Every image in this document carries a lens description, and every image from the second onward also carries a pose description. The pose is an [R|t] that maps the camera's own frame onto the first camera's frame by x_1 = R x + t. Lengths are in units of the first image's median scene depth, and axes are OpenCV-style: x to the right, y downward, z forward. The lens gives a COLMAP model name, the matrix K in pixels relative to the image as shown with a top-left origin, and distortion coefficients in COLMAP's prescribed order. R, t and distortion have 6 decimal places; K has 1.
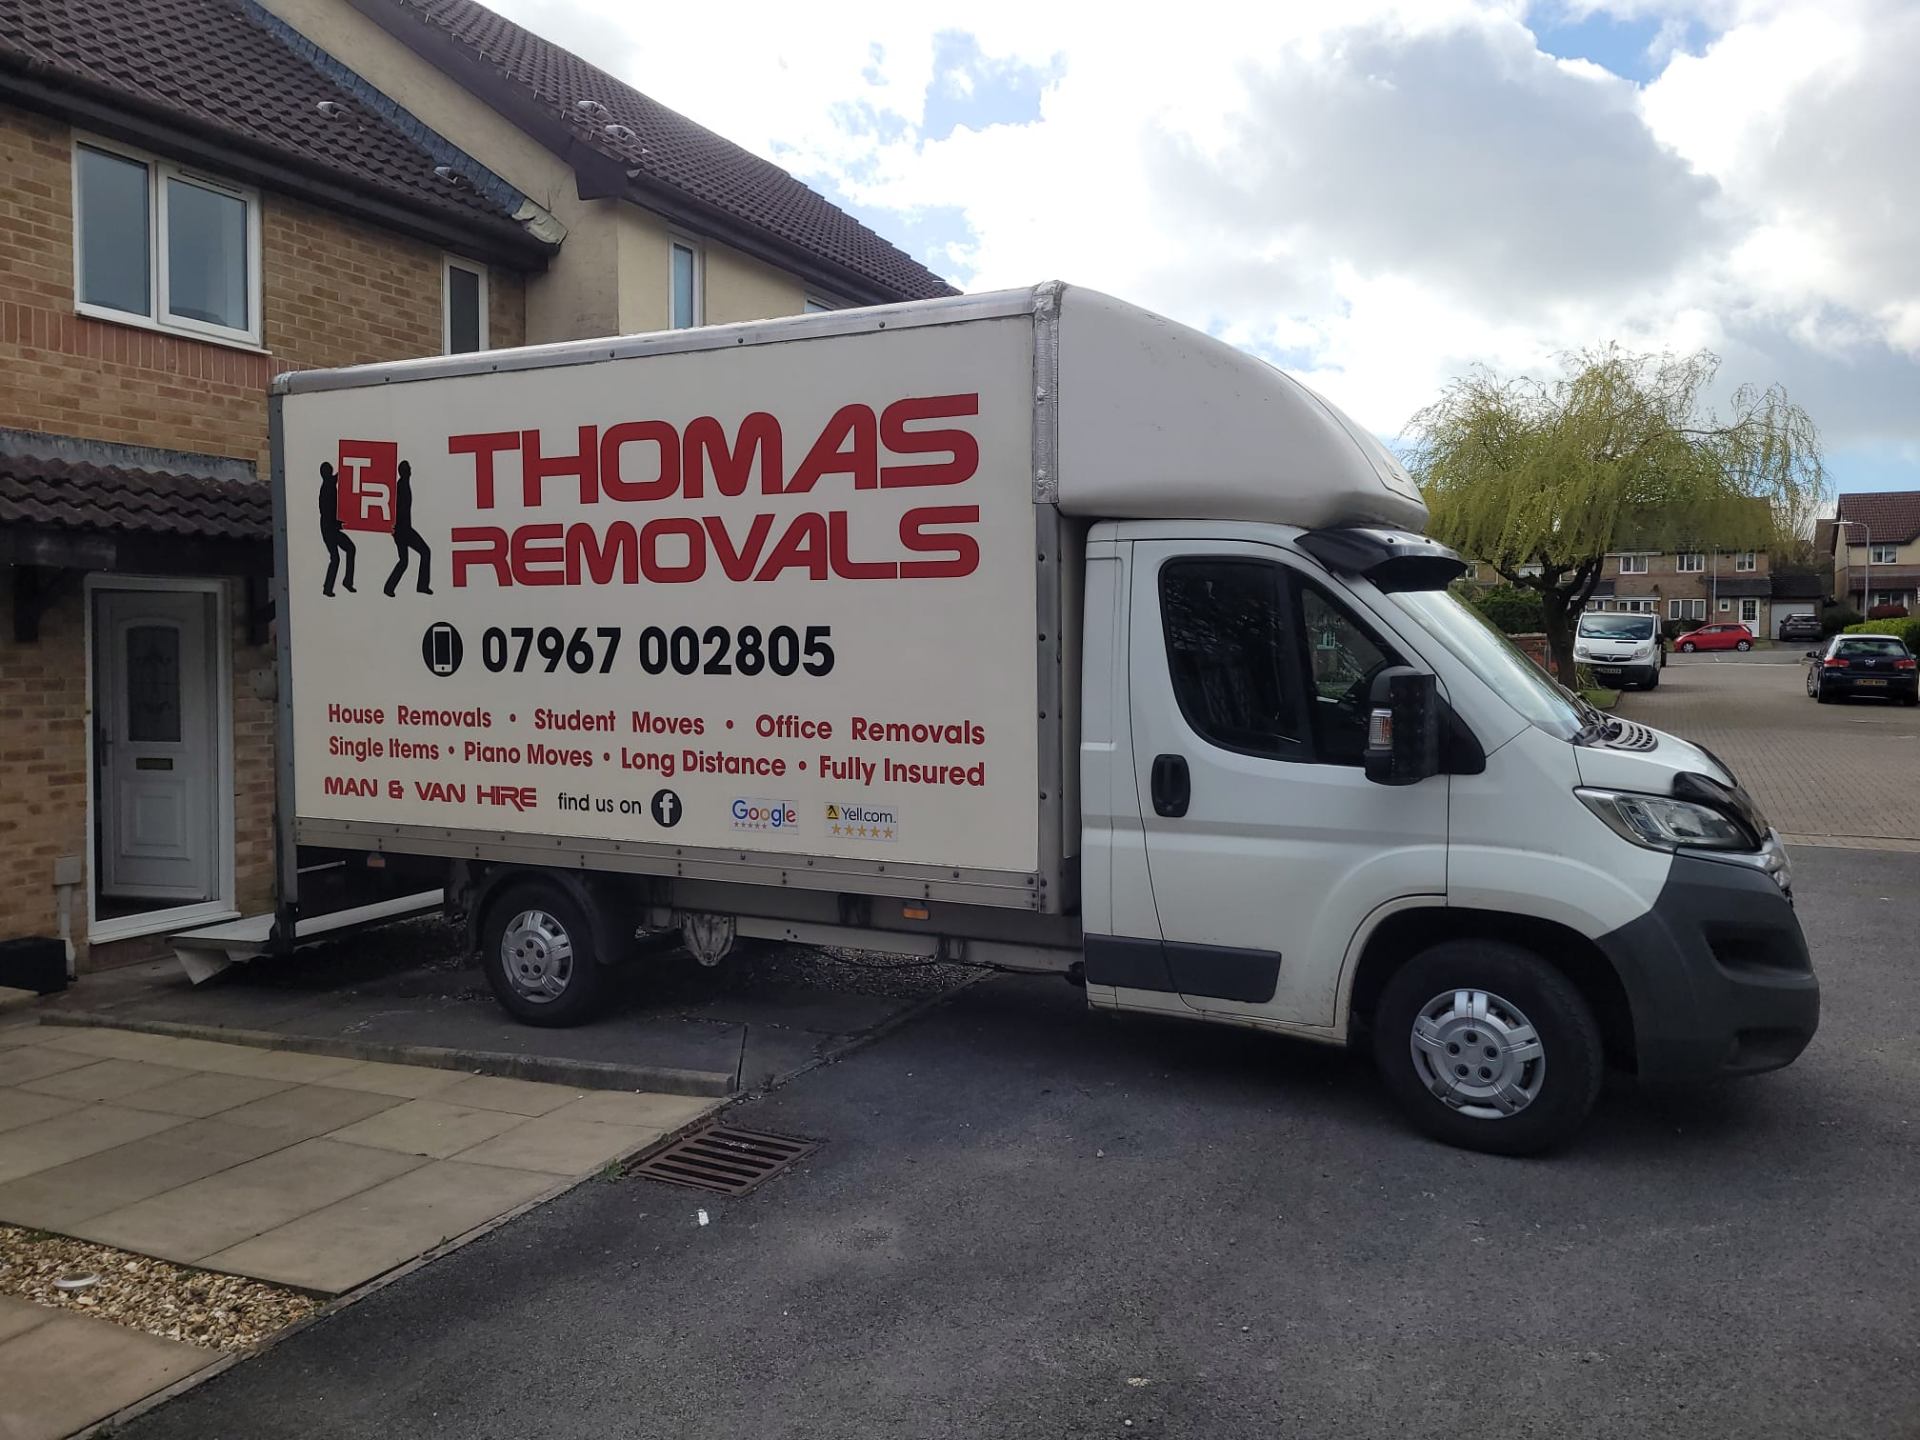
lens RADIAL K [[1442.7, 0, 954.0], [0, 1442.7, 700.2], [0, 0, 1]] dist [0.054465, -0.022539]
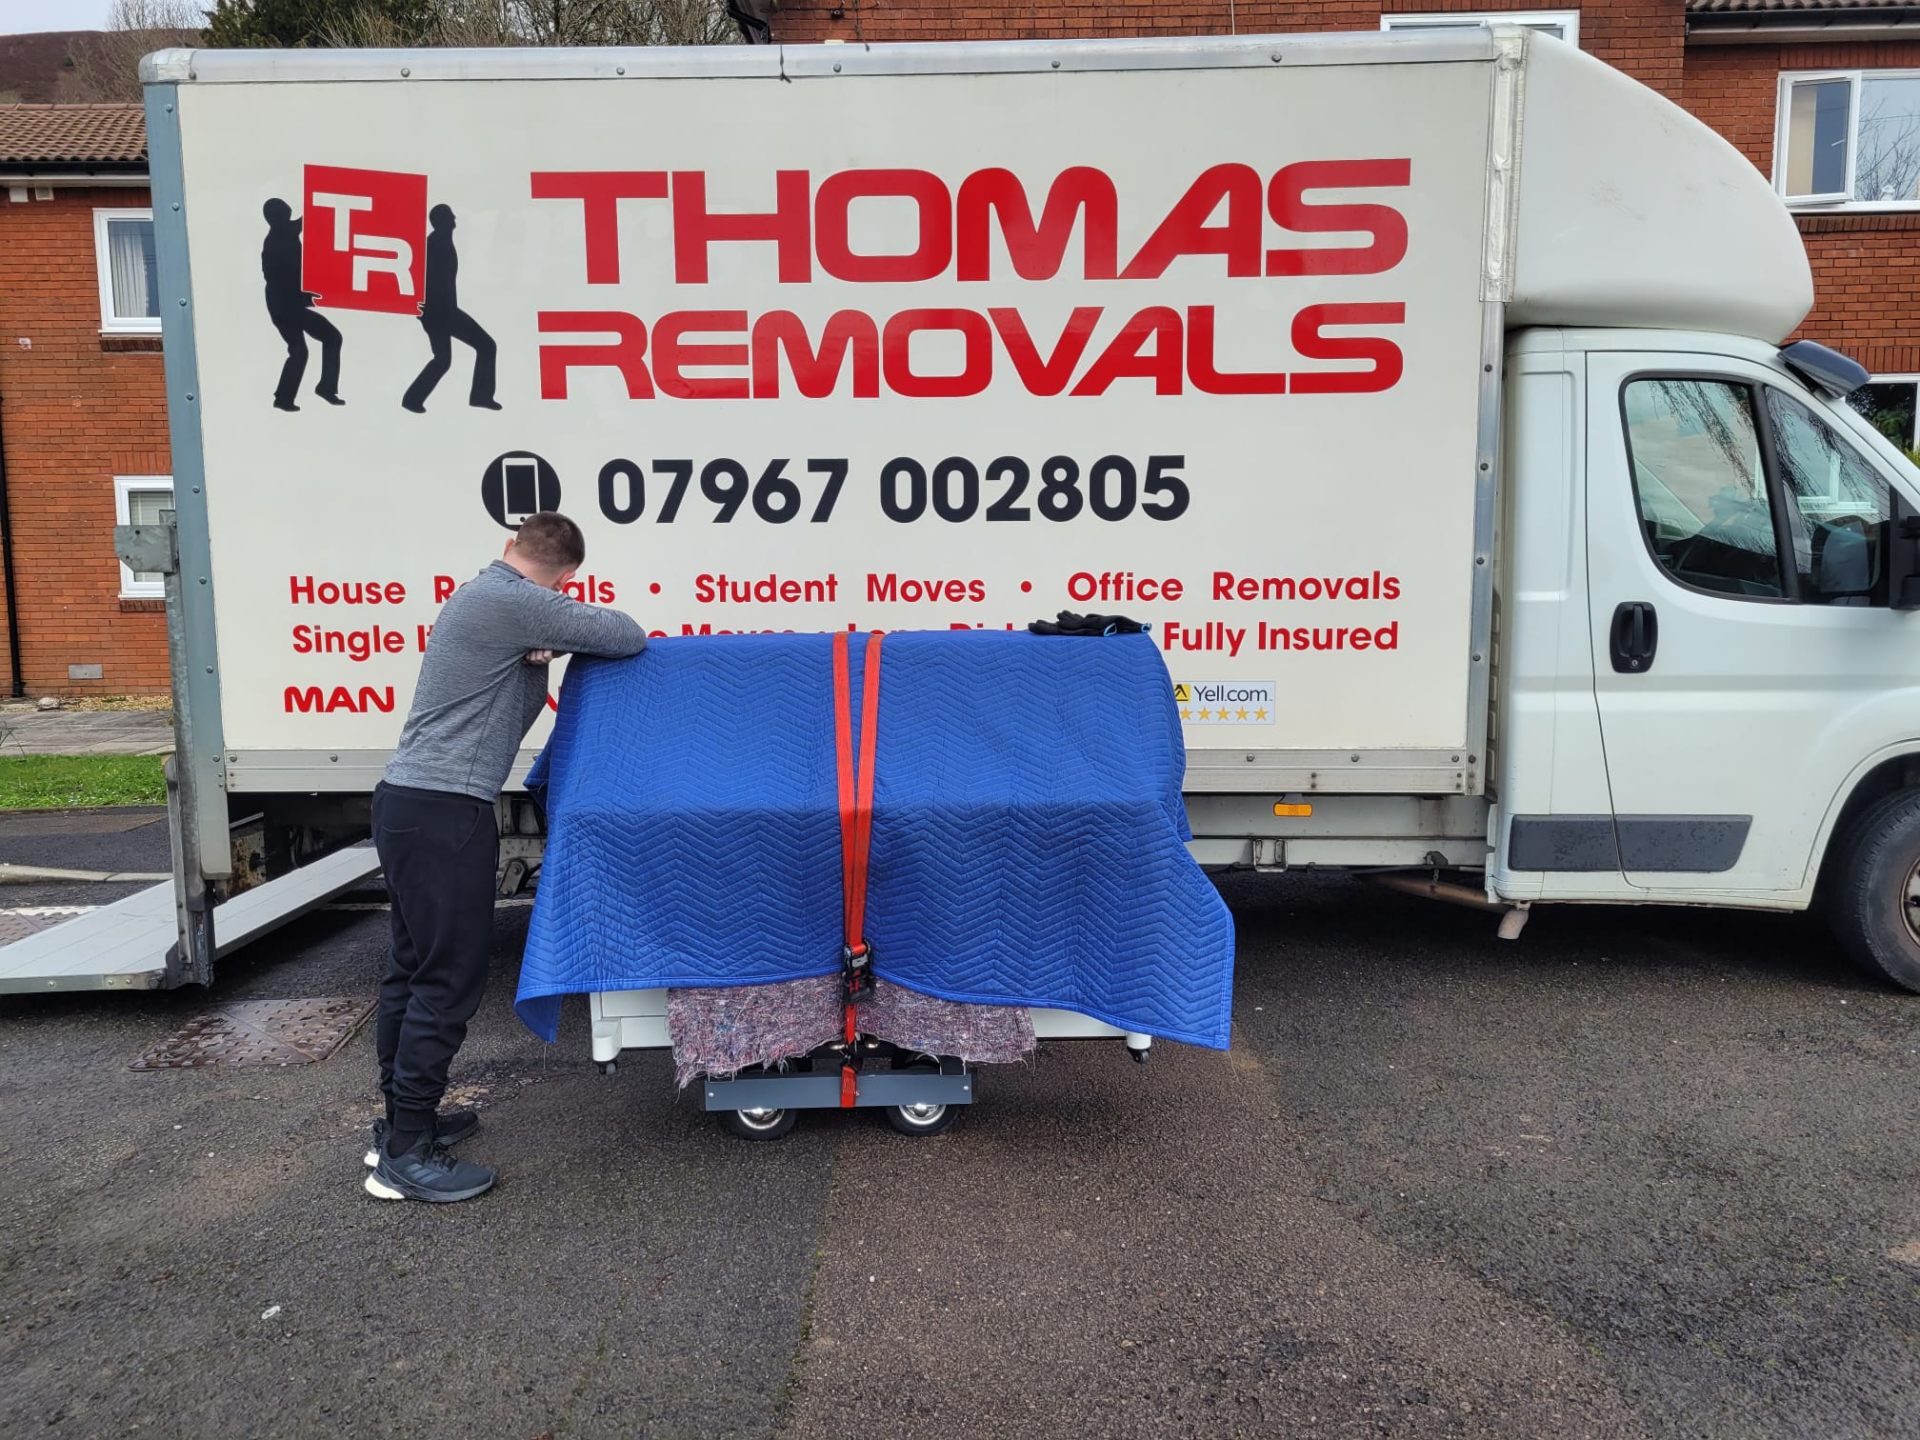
lens RADIAL K [[1442.7, 0, 961.6], [0, 1442.7, 729.6], [0, 0, 1]] dist [0.054465, -0.022539]
pose [[0.908422, -0.050299, 0.415018, -0.500195], [0.021970, 0.997108, 0.072758, 0.035344], [-0.417477, -0.056977, 0.906899, 0.310398]]
